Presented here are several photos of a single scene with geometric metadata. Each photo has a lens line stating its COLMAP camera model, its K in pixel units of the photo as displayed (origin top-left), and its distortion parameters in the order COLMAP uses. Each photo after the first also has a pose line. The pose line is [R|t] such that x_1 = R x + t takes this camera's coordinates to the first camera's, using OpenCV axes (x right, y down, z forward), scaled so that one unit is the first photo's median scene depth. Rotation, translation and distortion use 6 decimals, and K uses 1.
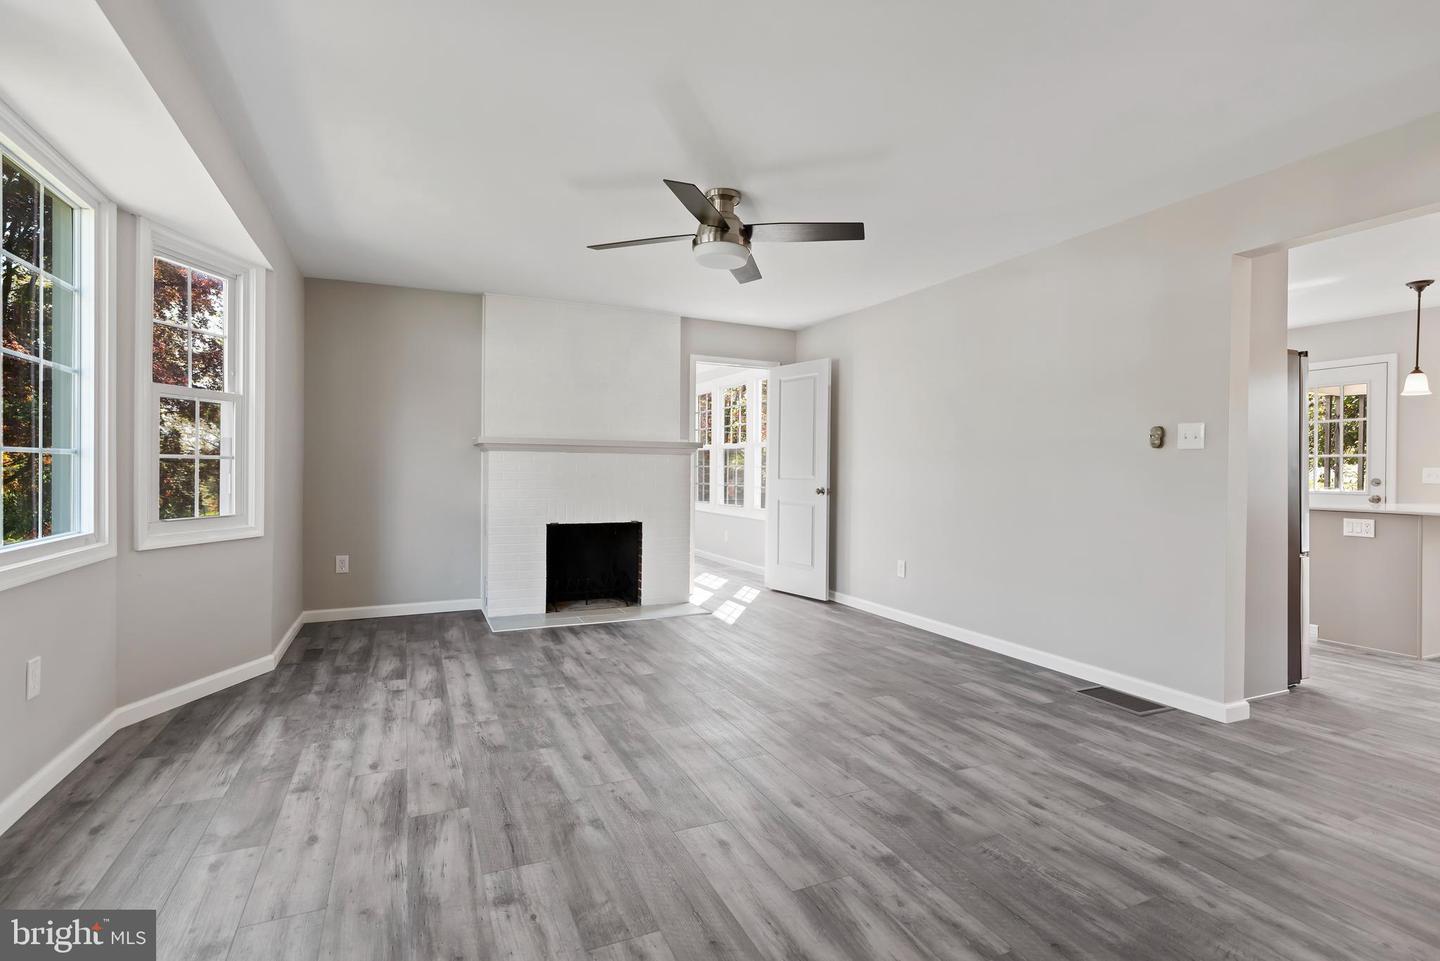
lens RADIAL K [[712.0, 0, 715.1], [0, 712.0, 474.1], [0, 0, 1]] dist [-0.006887, 0.000174]
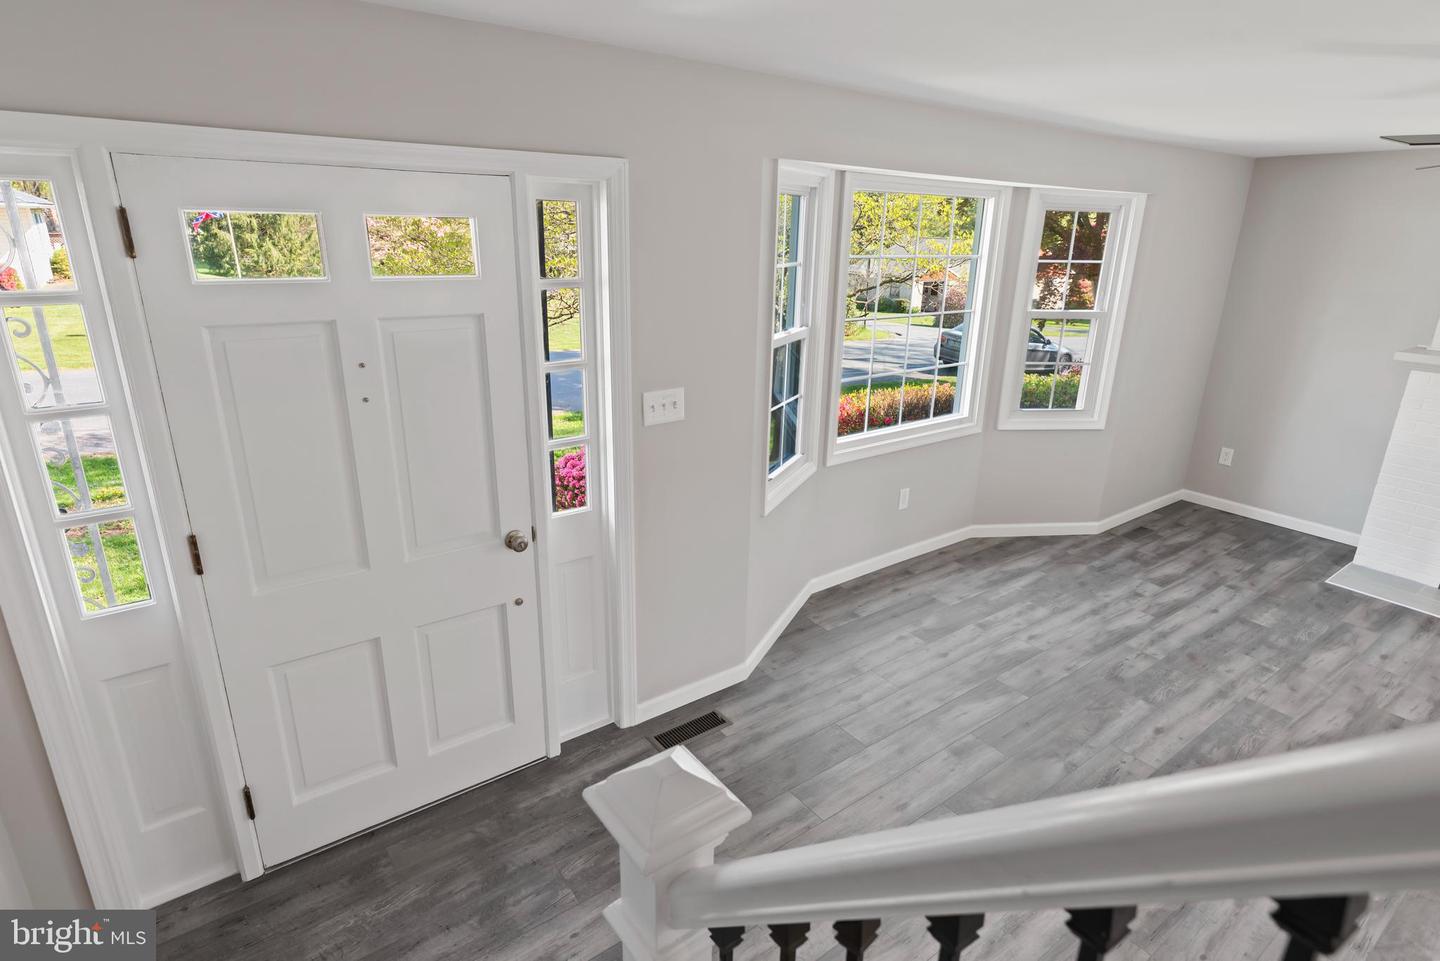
lens RADIAL K [[712.0, 0, 713.6], [0, 712.0, 478.1], [0, 0, 1]] dist [-0.006887, 0.000174]
pose [[0.194817, 0.300085, -0.933807, 0.485961], [-0.012906, 0.952750, 0.303480, -0.238453], [0.980755, -0.047072, 0.189484, 0.129583]]
